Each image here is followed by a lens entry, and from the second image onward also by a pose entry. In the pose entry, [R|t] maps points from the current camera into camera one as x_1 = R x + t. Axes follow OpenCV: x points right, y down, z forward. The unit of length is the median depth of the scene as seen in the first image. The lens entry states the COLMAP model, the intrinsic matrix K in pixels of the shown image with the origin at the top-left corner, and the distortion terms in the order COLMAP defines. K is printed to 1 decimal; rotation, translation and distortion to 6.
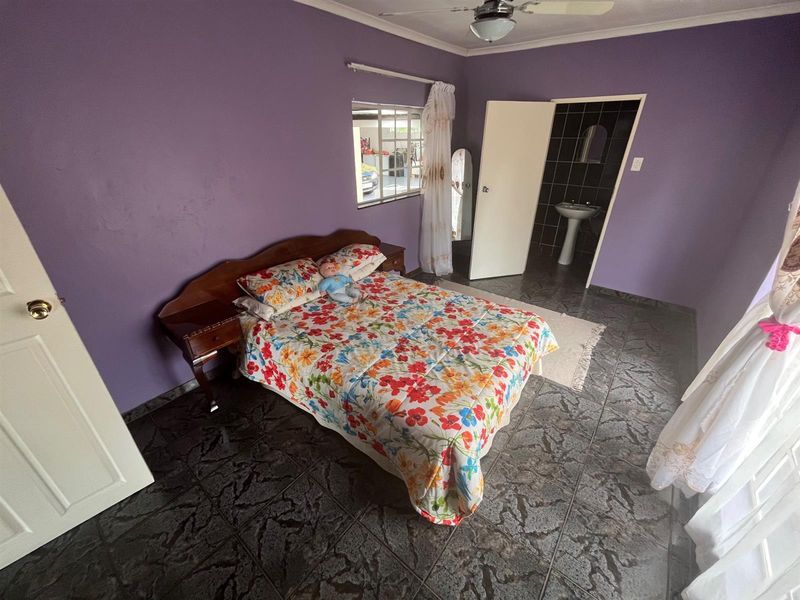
lens RADIAL K [[323.9, 0, 396.8], [0, 323.9, 300.0], [0, 0, 1]] dist [-0.001803, 0.001129]
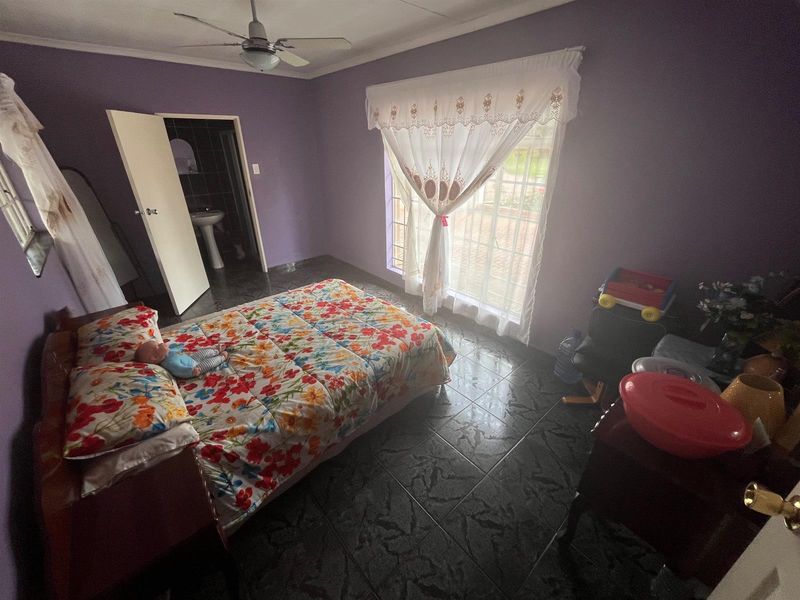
lens RADIAL K [[323.9, 0, 398.5], [0, 323.9, 301.3], [0, 0, 1]] dist [-0.001803, 0.001129]
pose [[0.172175, -0.433781, 0.884415, -0.784741], [0.459061, 0.829703, 0.317578, -0.185986], [-0.871561, 0.351321, 0.341986, 0.348336]]
